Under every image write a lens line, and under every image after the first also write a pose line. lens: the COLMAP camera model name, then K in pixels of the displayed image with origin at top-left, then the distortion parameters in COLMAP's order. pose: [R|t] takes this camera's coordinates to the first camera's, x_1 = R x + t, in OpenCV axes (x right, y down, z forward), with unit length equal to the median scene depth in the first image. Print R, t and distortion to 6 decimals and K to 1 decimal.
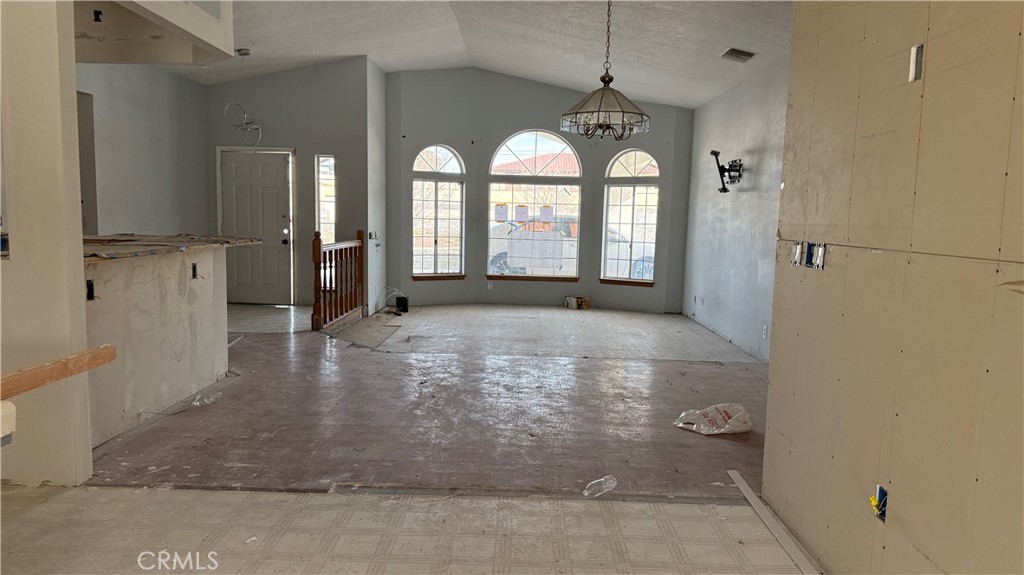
lens RADIAL K [[717.6, 0, 508.9], [0, 717.6, 292.8], [0, 0, 1]] dist [0.125393, -0.226552]
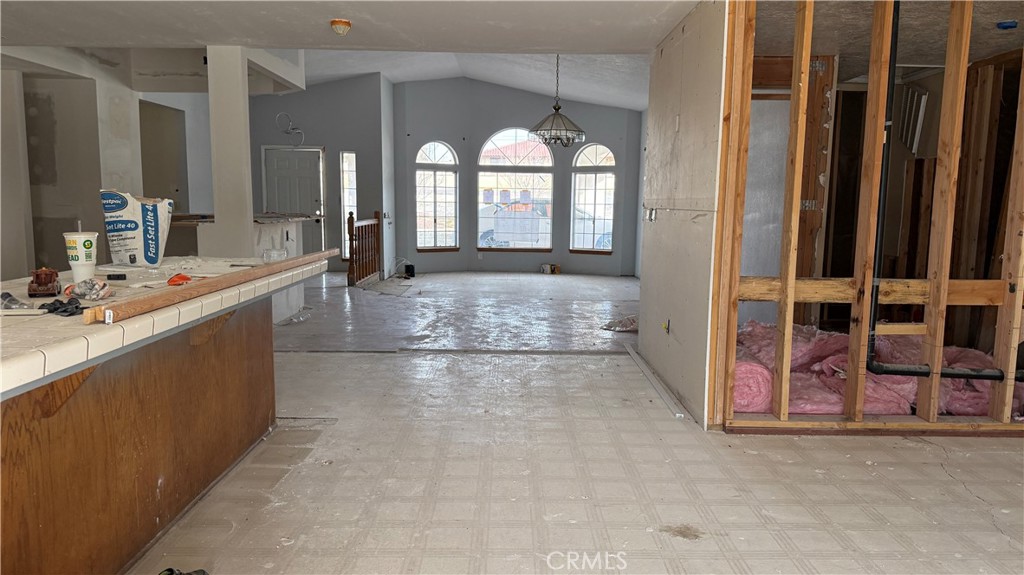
lens RADIAL K [[715.8, 0, 510.9], [0, 715.8, 291.7], [0, 0, 1]] dist [0.122844, -0.182386]
pose [[0.999677, -0.013489, 0.021533, -0.000759], [0.013062, 0.999718, 0.019840, 0.028058], [-0.021795, -0.019552, 0.999571, -0.230525]]
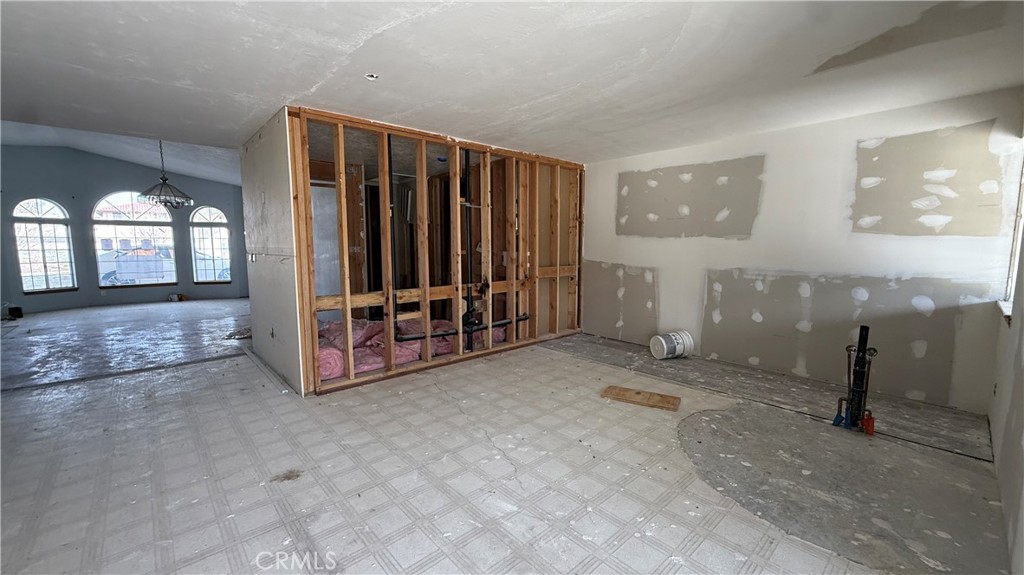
lens RADIAL K [[409.9, 0, 512.0], [0, 409.9, 287.5], [0, 0, 1]] dist [-0.001169, -0.000024]
pose [[0.725849, -0.098972, 0.680696, 0.013061], [0.094732, 0.994548, 0.043590, 0.022685], [-0.681299, 0.032844, 0.731268, -0.216567]]
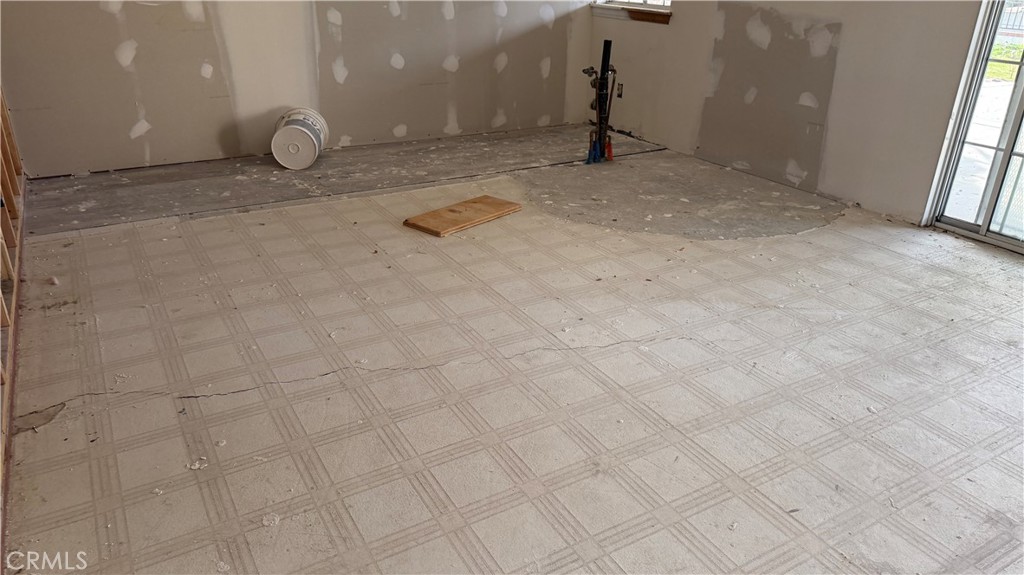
lens RADIAL K [[717.6, 0, 508.9], [0, 717.6, 292.8], [0, 0, 1]] dist [0.125393, -0.226552]
pose [[-0.524034, -0.386445, 0.758979, 0.013961], [0.064021, 0.870742, 0.487554, 0.001178], [-0.849288, 0.304086, -0.431558, 0.078037]]
